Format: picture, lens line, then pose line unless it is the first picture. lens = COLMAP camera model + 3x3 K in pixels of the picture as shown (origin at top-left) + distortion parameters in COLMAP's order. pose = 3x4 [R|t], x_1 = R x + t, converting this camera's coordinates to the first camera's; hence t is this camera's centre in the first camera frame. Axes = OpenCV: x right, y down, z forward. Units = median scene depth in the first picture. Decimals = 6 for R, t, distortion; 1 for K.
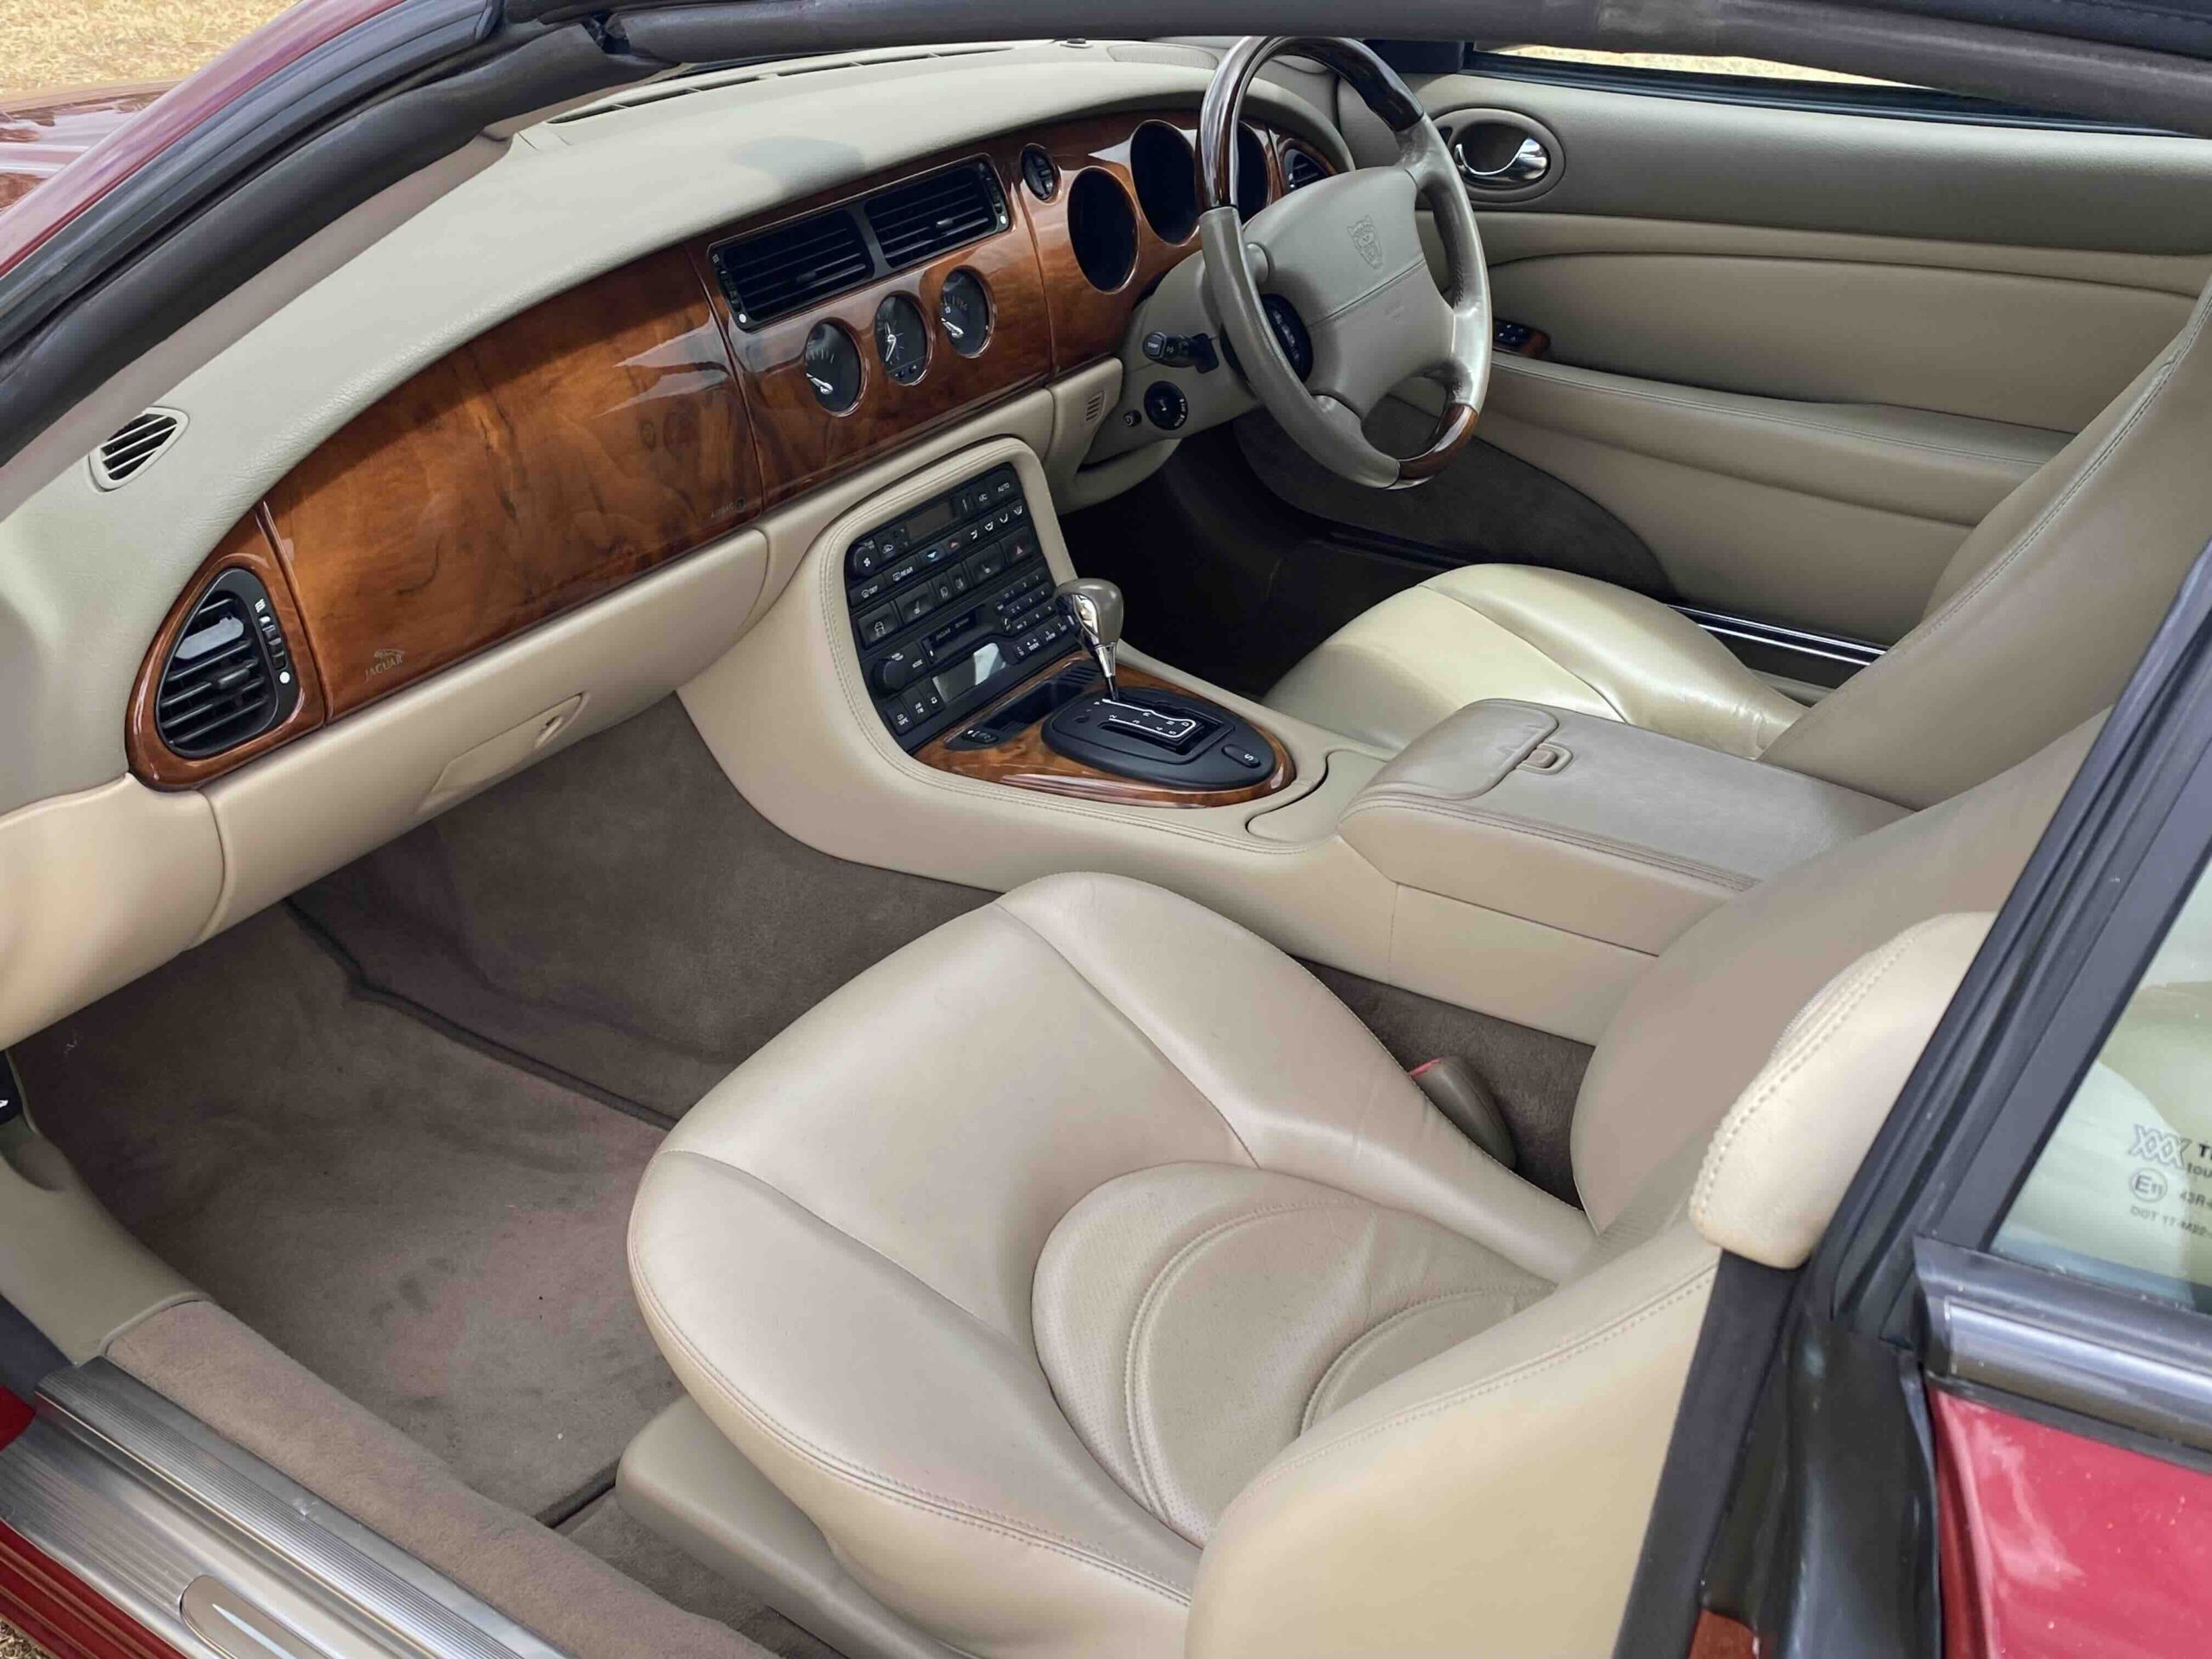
lens RADIAL K [[2181.3, 0, 1106.6], [0, 2181.3, 828.8], [0, 0, 1]] dist [0.095366, 0.000000]
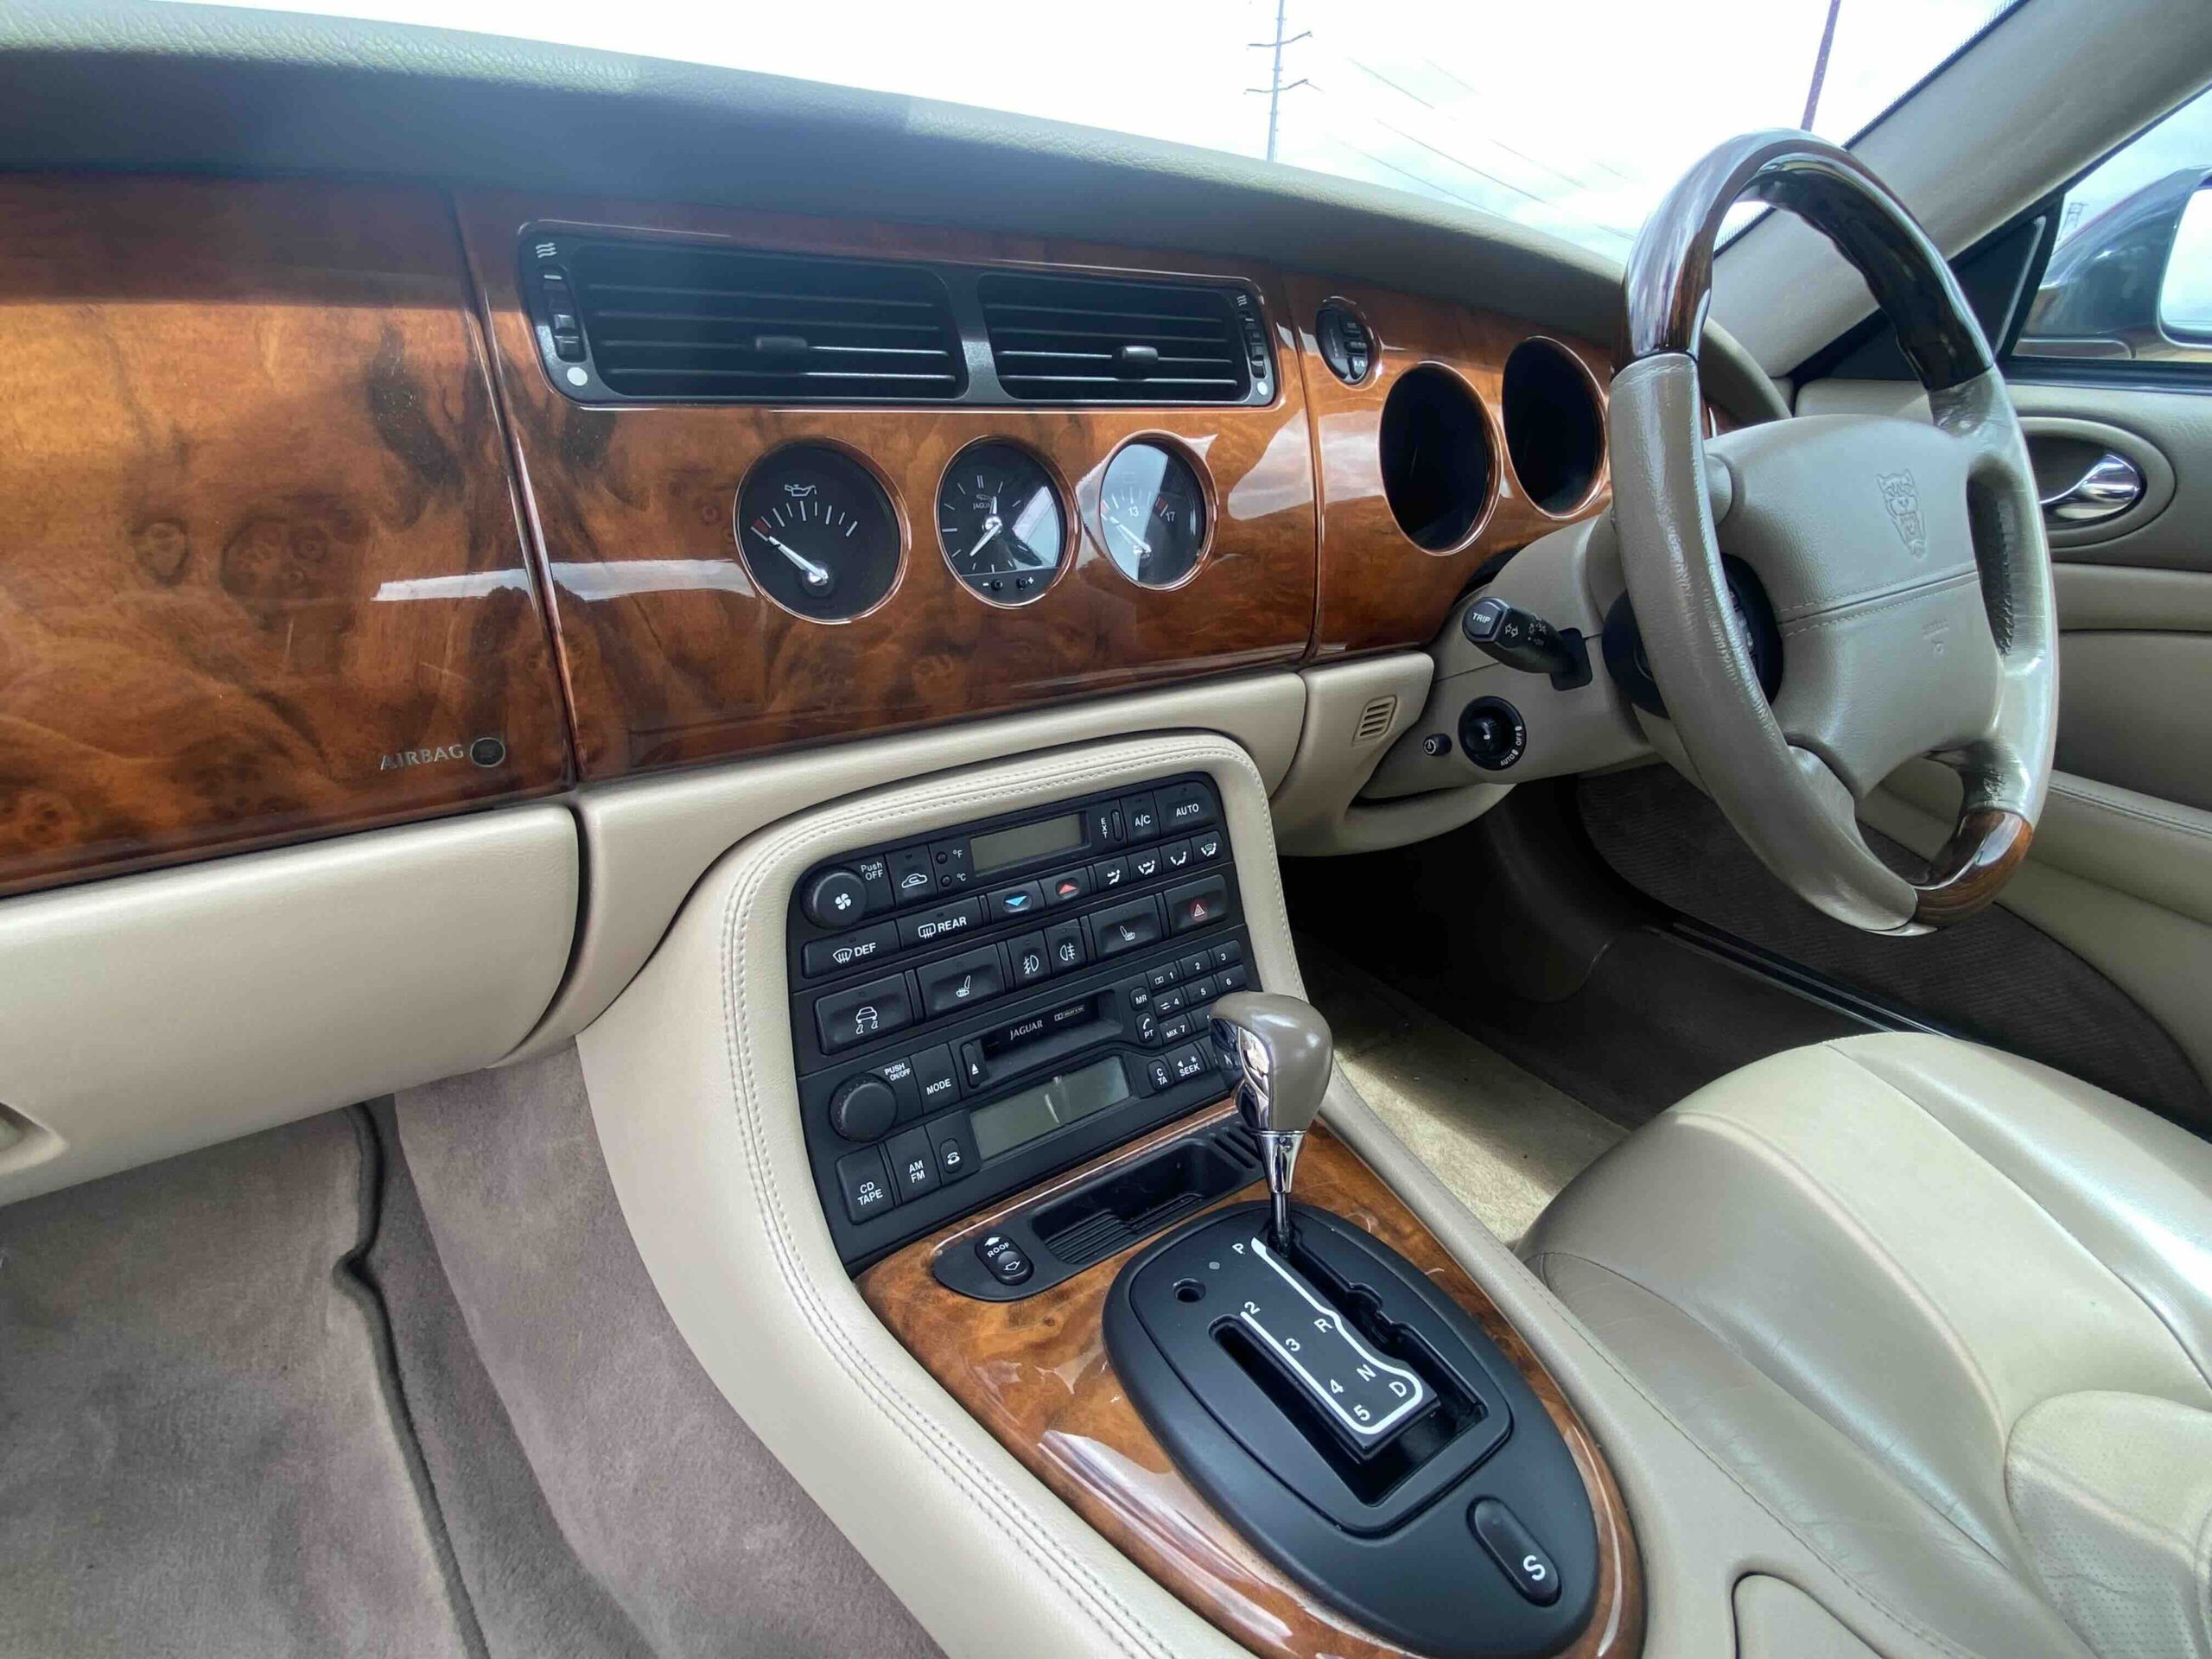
lens RADIAL K [[1038.5, 0, 1110.8], [0, 1038.5, 825.2], [0, 0, 1]] dist [0.019818, -0.000663]
pose [[0.930509, 0.175666, -0.321396, 0.028162], [-0.211928, 0.973900, -0.081271, -0.123433], [0.298731, 0.143736, 0.943451, 0.718176]]
